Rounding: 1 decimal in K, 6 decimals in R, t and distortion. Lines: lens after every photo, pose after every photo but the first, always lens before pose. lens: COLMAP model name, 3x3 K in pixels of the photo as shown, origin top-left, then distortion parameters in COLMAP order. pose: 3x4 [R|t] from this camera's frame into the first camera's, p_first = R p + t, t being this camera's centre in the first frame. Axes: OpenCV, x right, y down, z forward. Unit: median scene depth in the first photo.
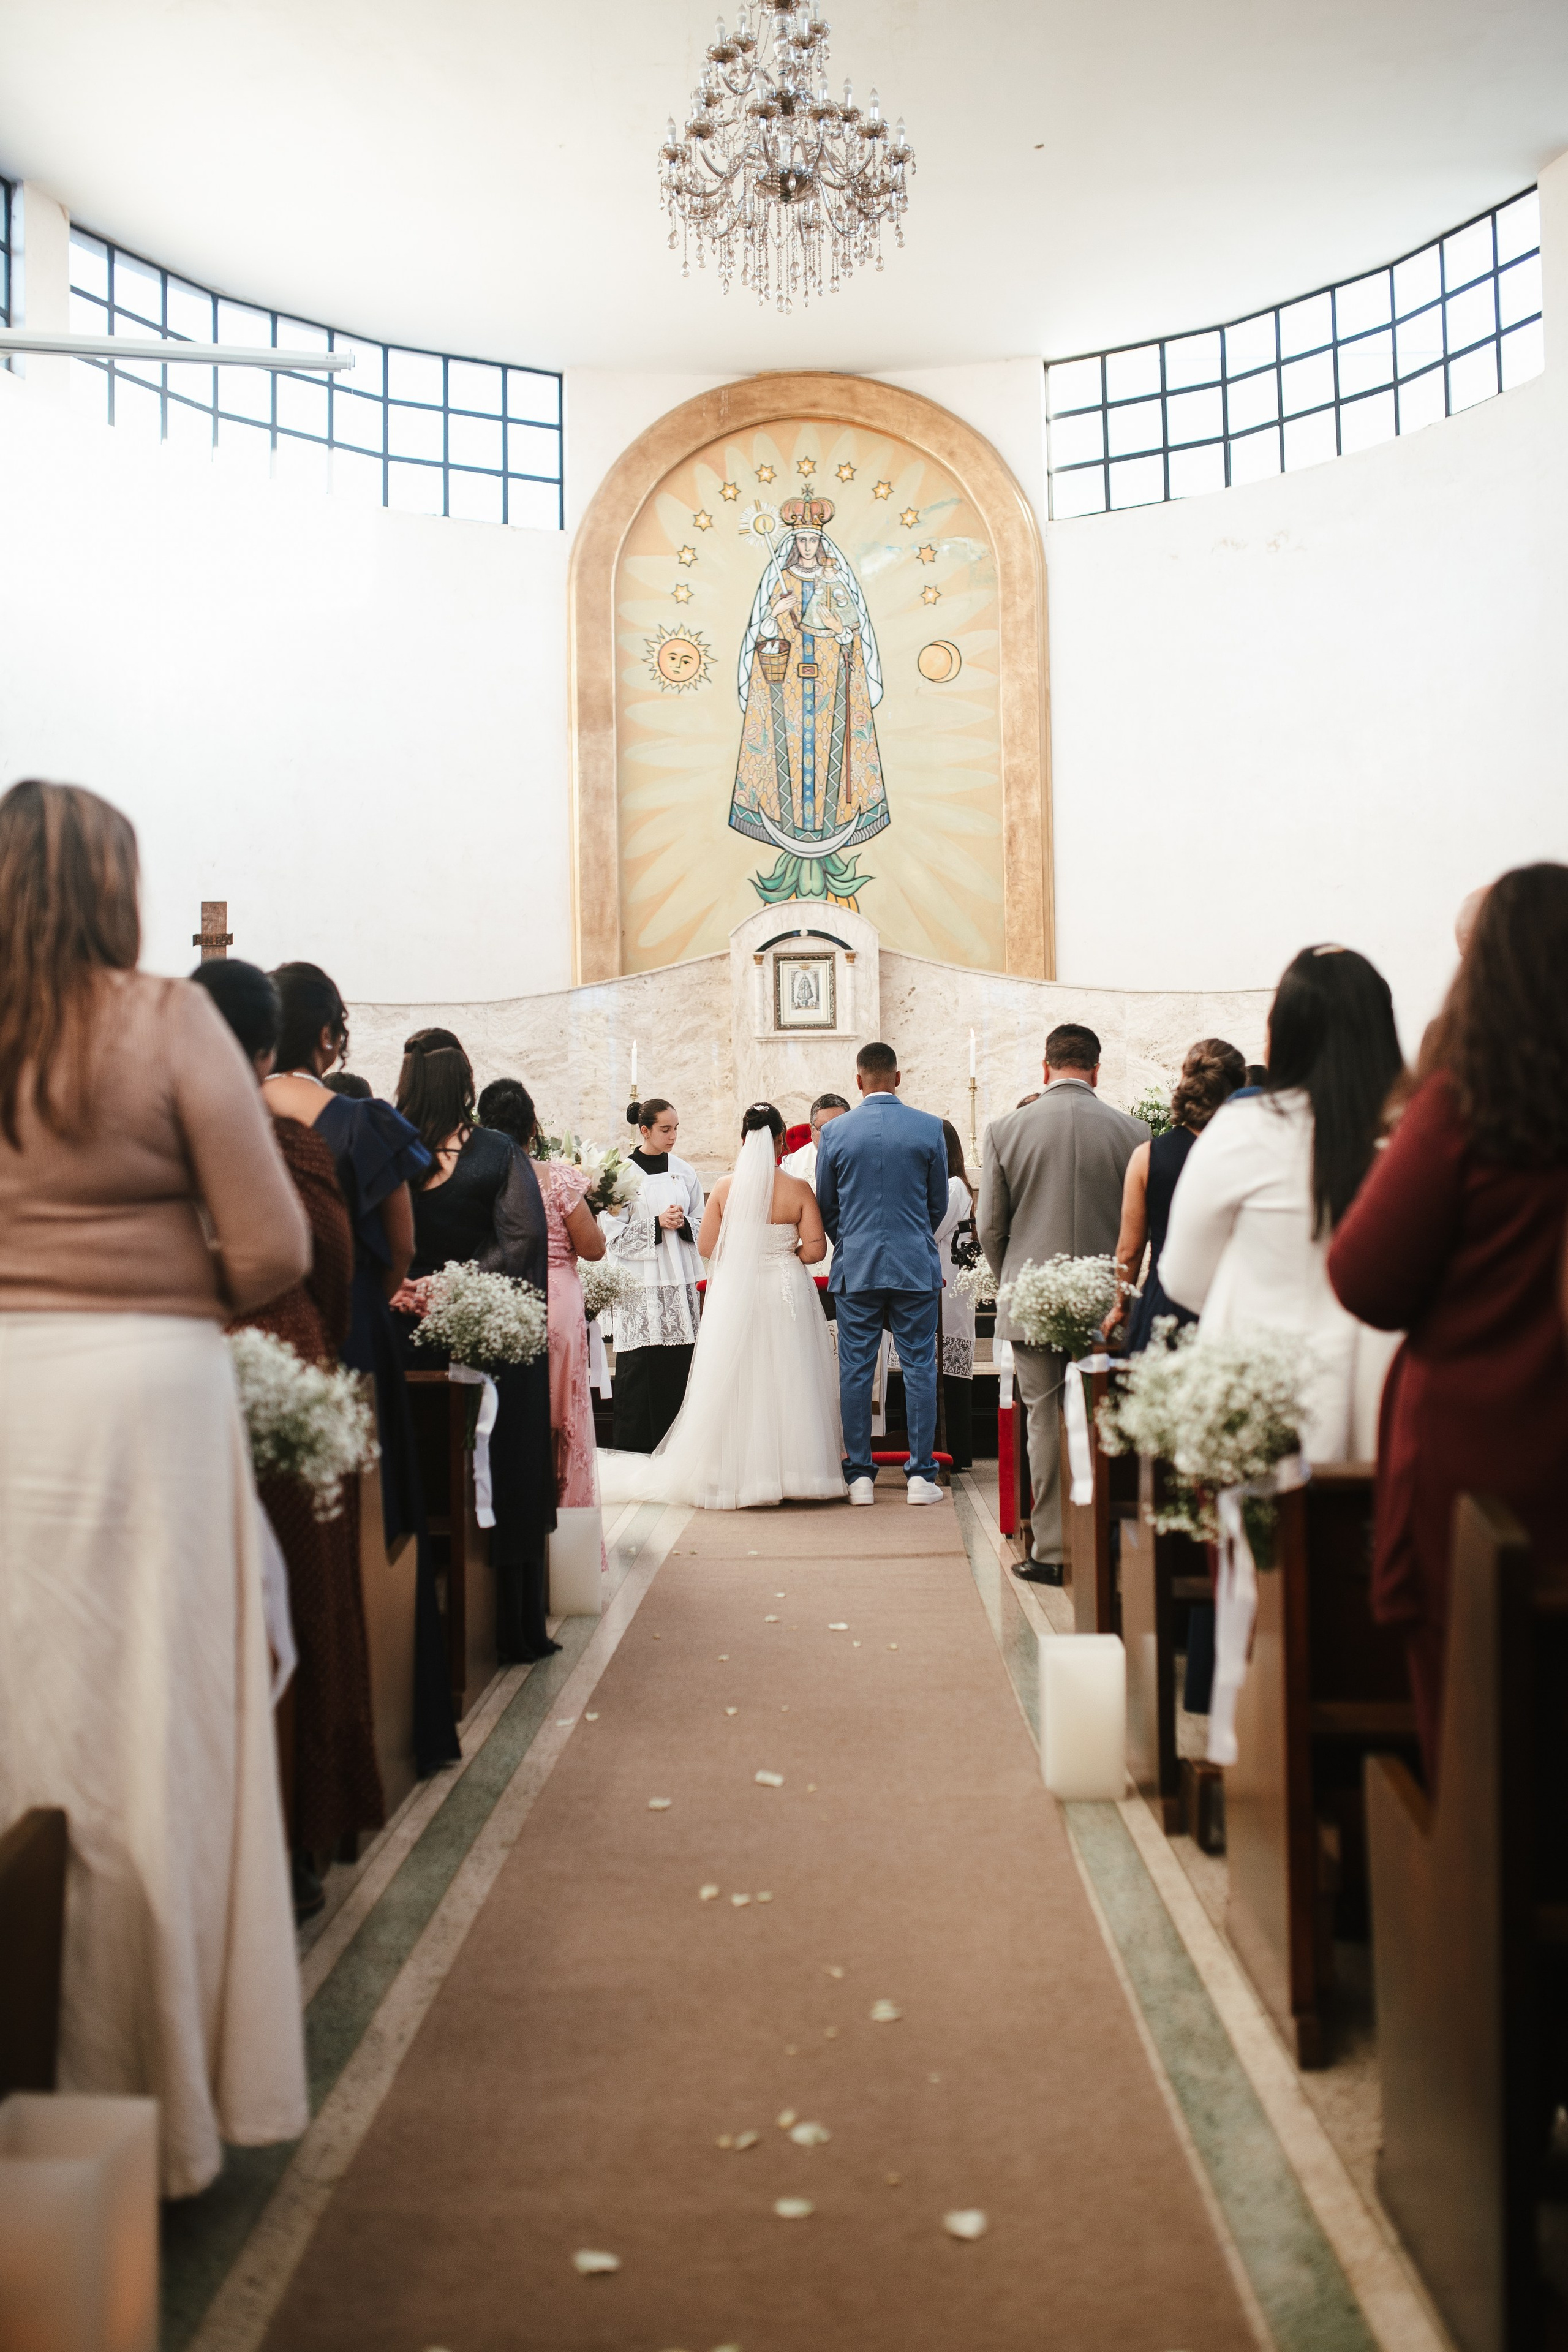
lens RADIAL K [[2250.6, 0, 843.8], [0, 2250.6, 1186.5], [0, 0, 1]] dist [-0.033662, 0.000000]
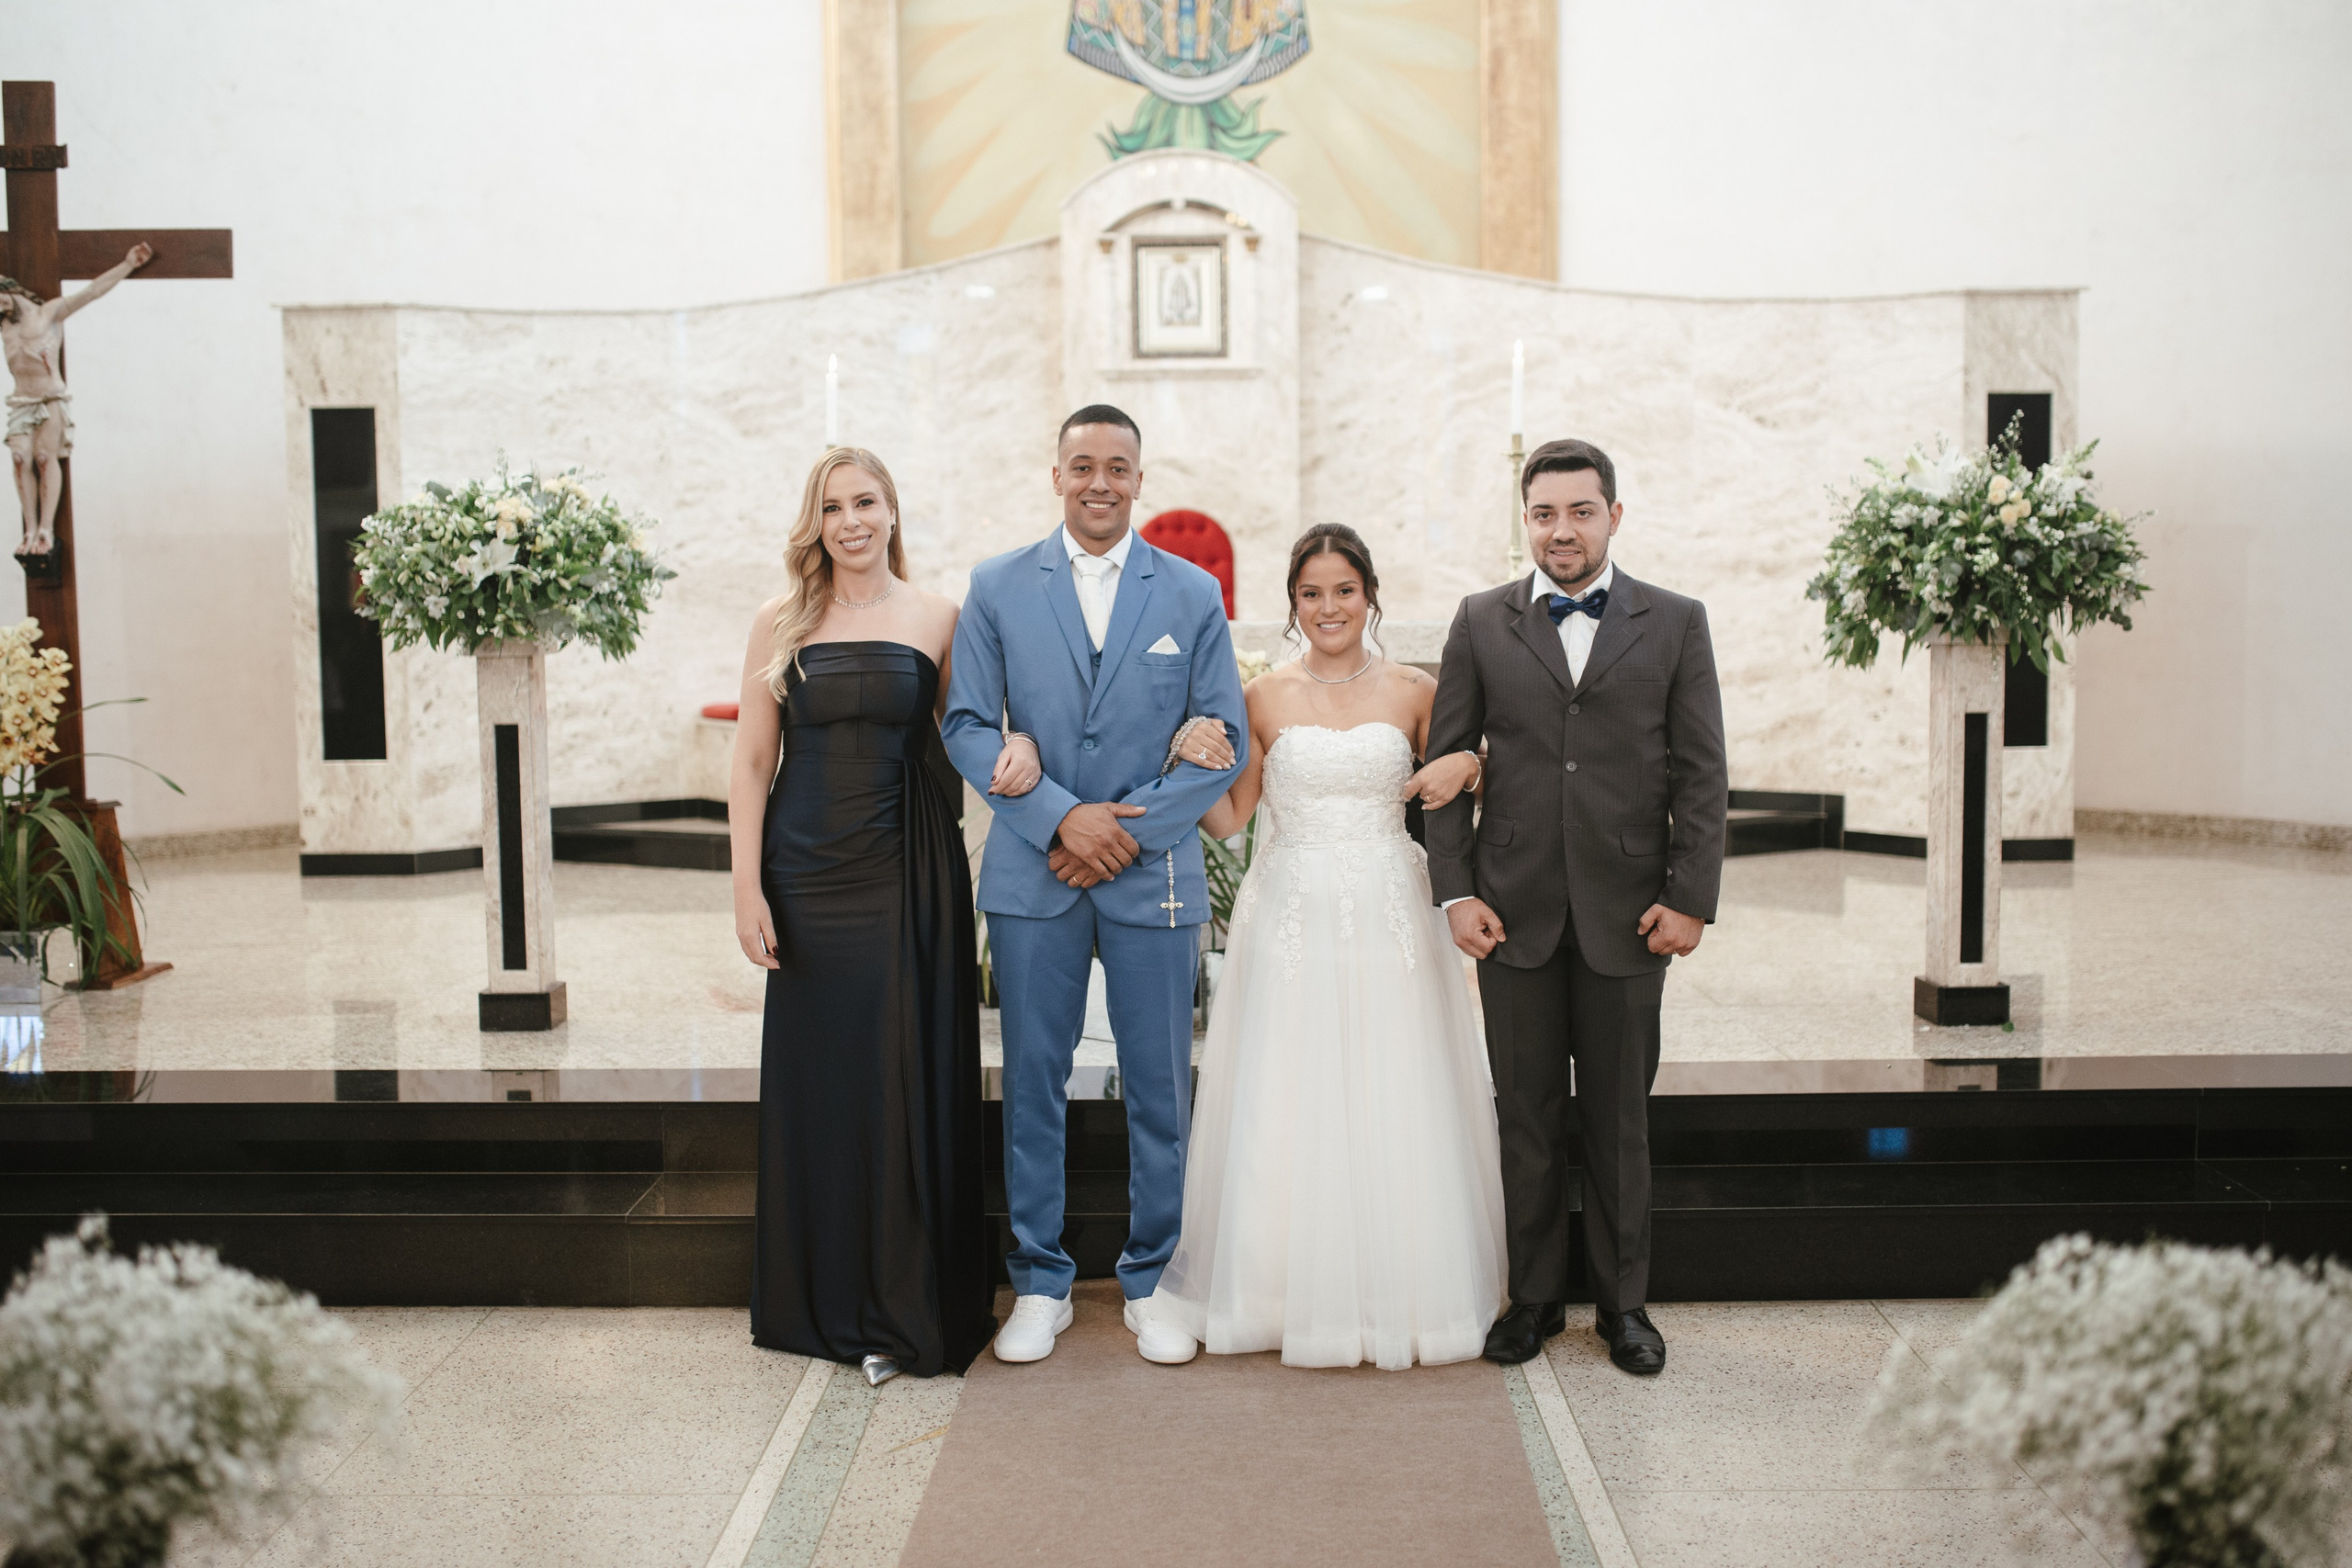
lens RADIAL K [[2250.4, 0, 1166.2], [0, 2250.4, 774.3], [0, 0, 1]] dist [-0.033662, 0.000000]
pose [[0.999722, 0.008522, -0.021998, -0.005563], [-0.006292, 0.995016, 0.099521, -0.015053], [0.022737, -0.099355, 0.994792, 0.329662]]
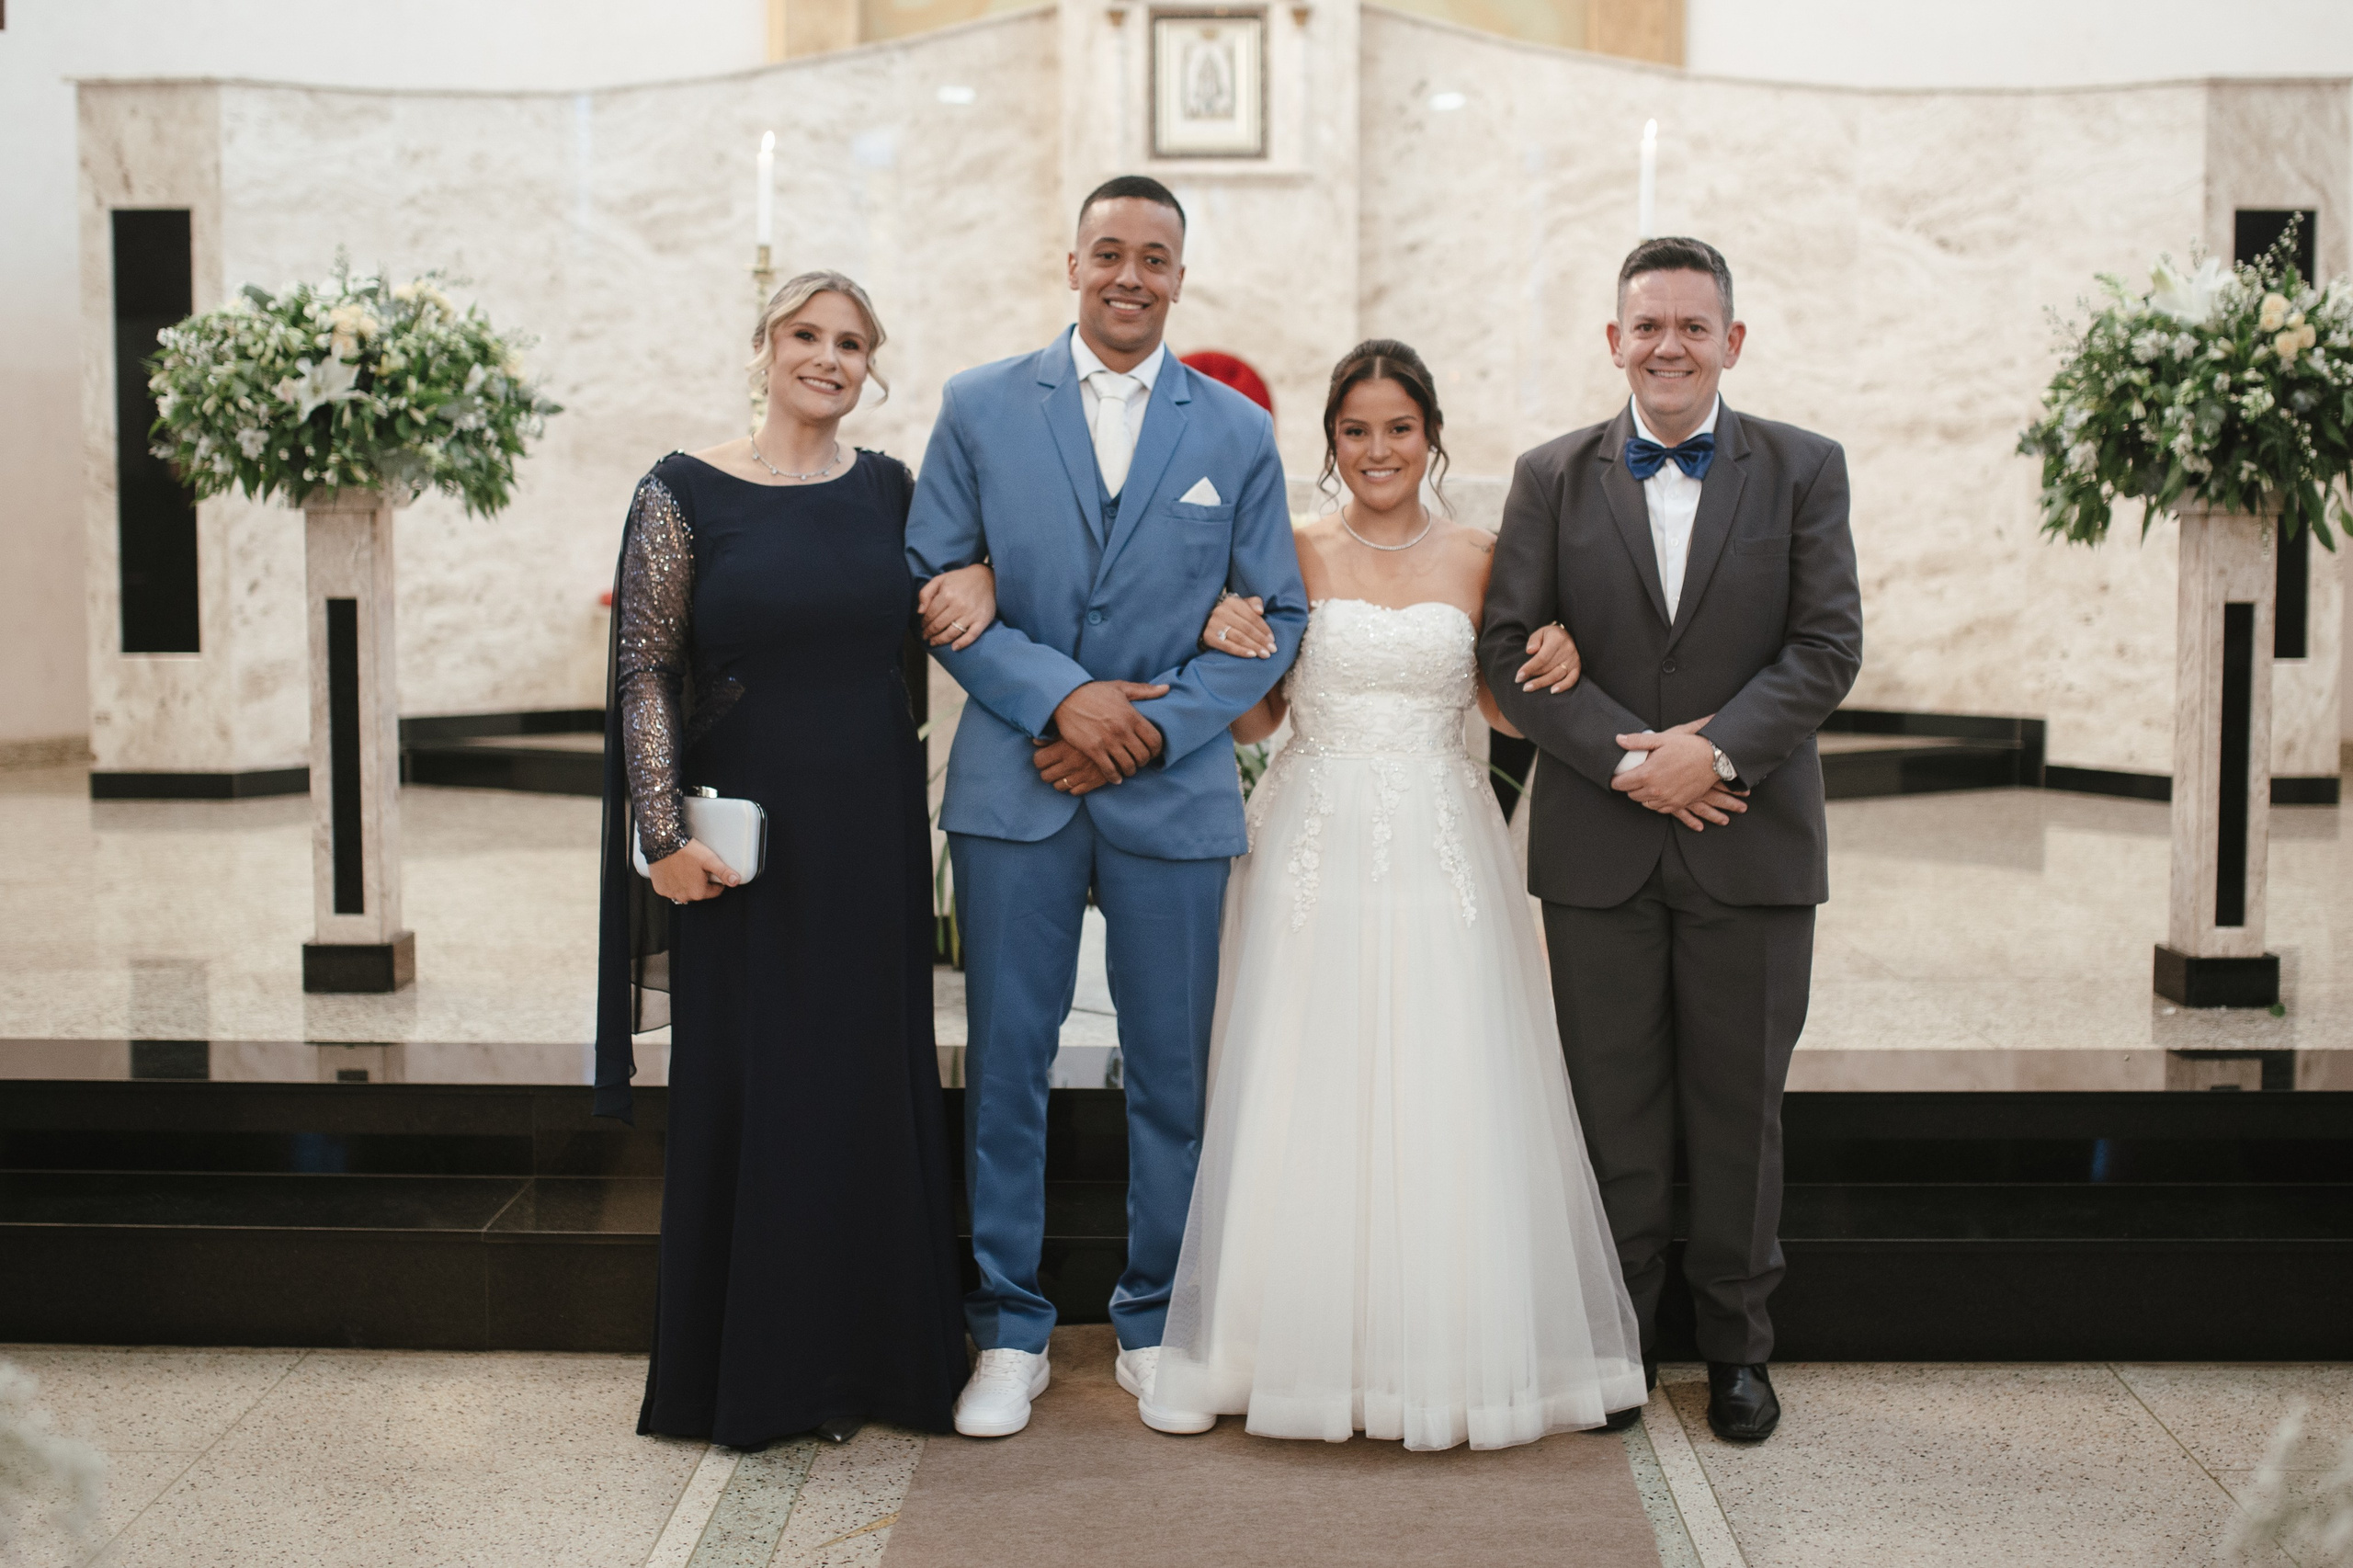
lens RADIAL K [[2779.7, 0, 1152.9], [0, 2779.7, 678.6], [0, 0, 1]] dist [-0.033432, 0.000000]
pose [[0.999315, 0.019110, -0.031705, -0.006934], [-0.016120, 0.995627, 0.092011, -0.010626], [0.033325, -0.091437, 0.995253, 0.342611]]
